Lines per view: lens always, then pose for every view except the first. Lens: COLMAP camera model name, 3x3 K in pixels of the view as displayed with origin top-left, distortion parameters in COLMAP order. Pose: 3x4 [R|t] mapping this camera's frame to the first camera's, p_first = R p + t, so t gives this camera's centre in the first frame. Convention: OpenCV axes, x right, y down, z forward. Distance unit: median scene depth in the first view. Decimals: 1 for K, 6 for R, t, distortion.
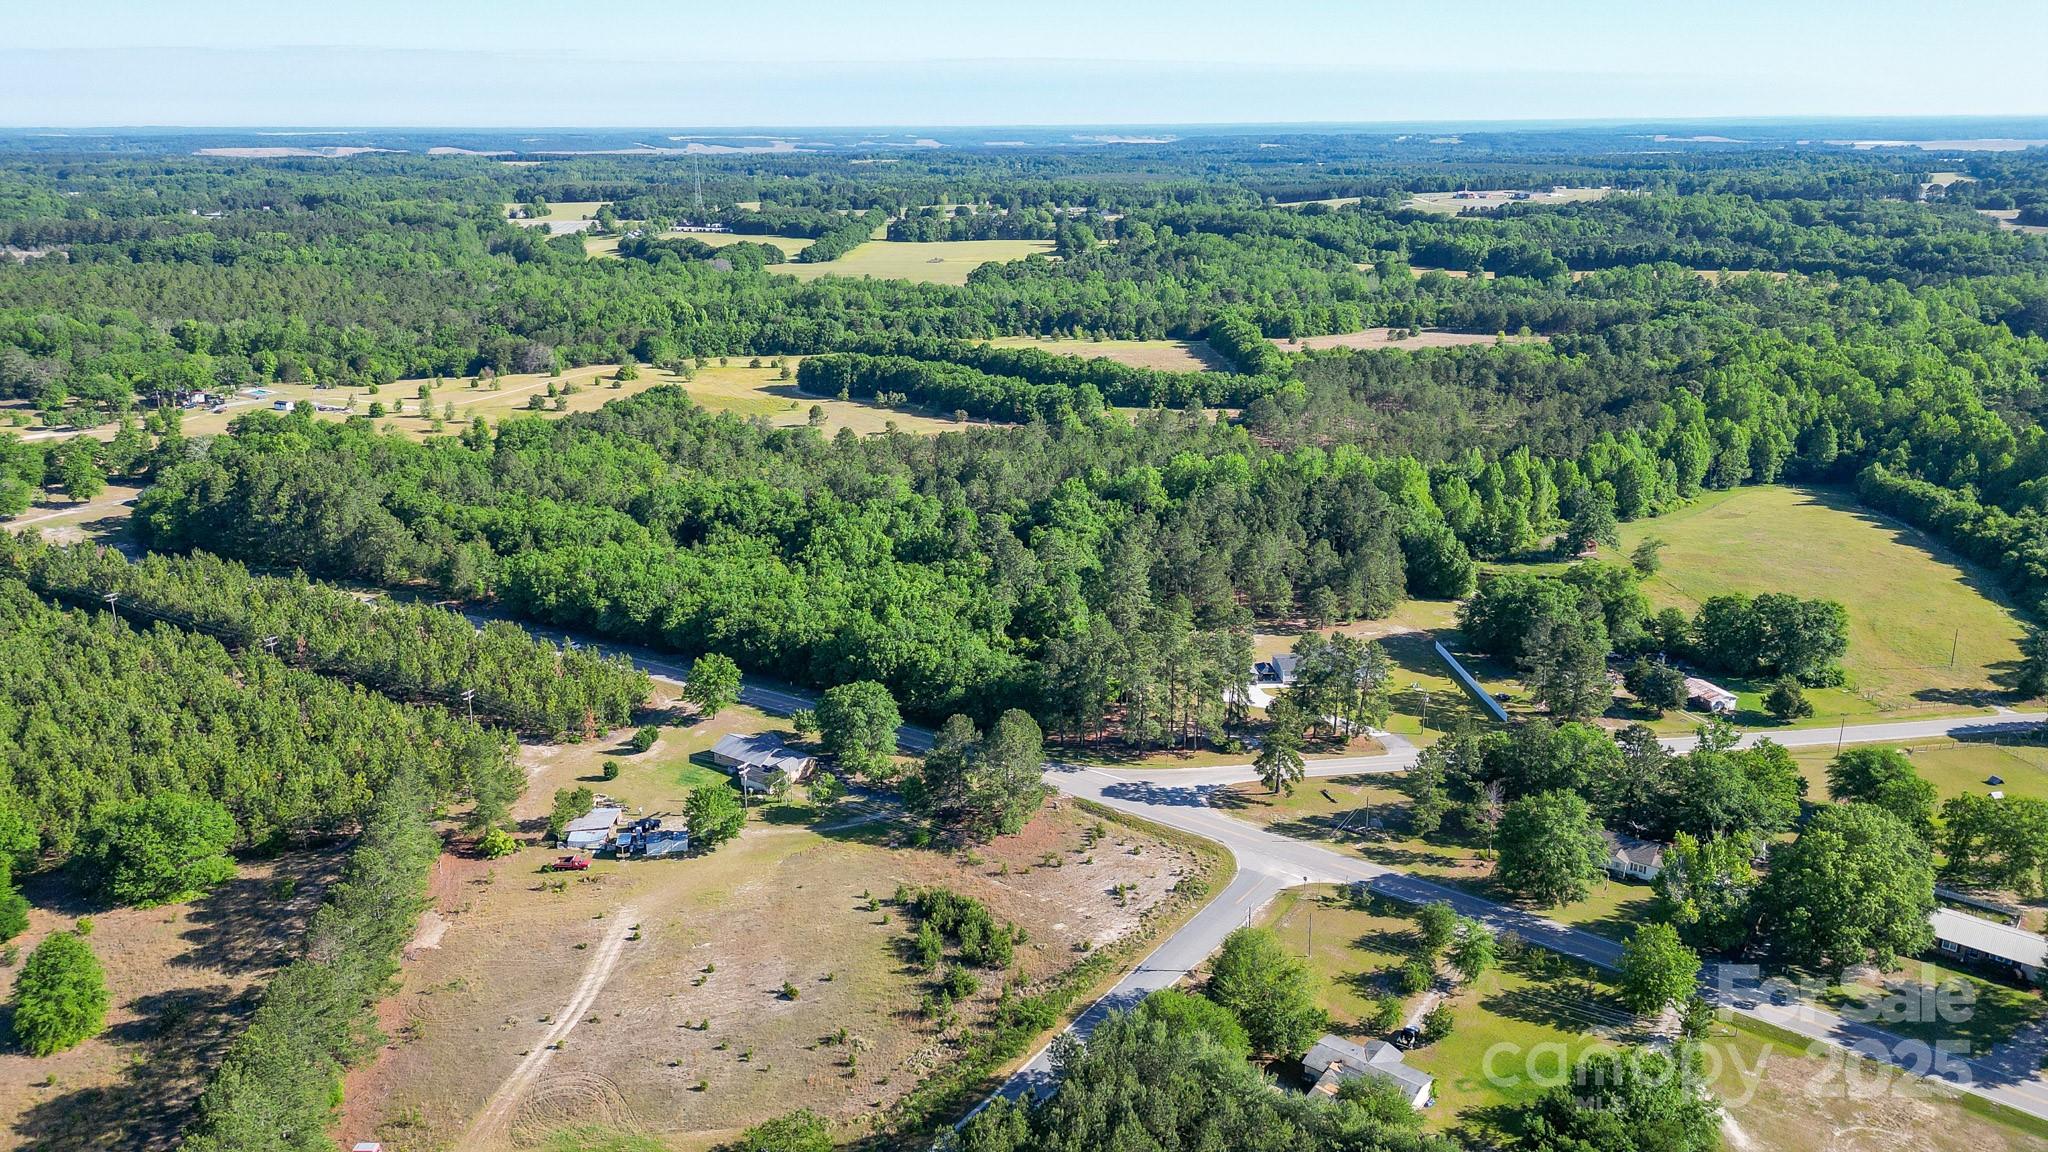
lens RADIAL K [[1439.9, 0, 1024.0], [0, 1439.9, 576.0], [0, 0, 1]] dist [0.072340, -0.058071]
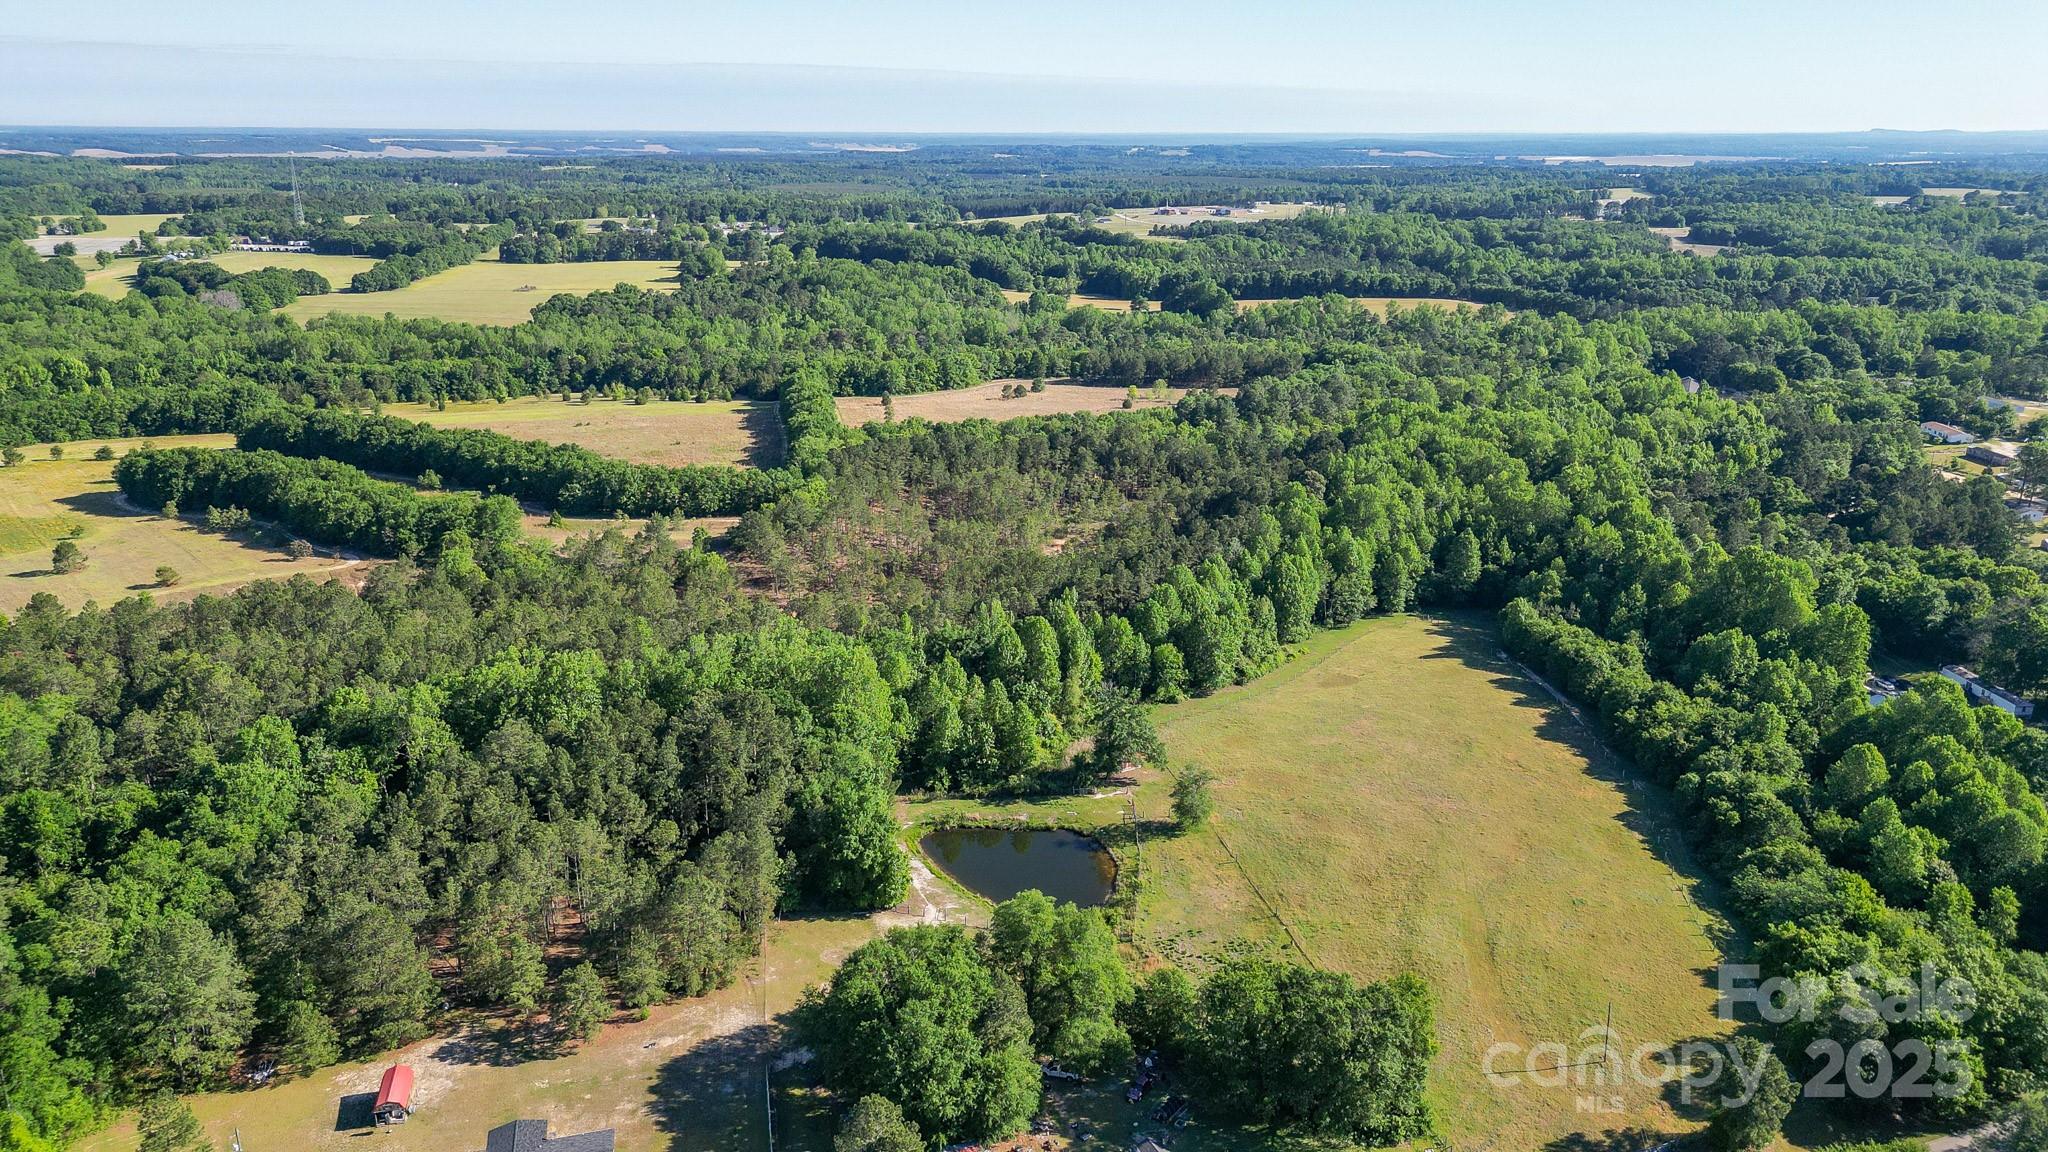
lens RADIAL K [[1423.9, 0, 1024.0], [0, 1423.9, 576.0], [0, 0, 1]] dist [0.112145, -0.145623]
pose [[0.987032, -0.039265, 0.155646, 0.121709], [0.039733, 0.999210, 0.000105, -0.055465], [-0.155527, 0.006081, 0.987813, 0.175367]]
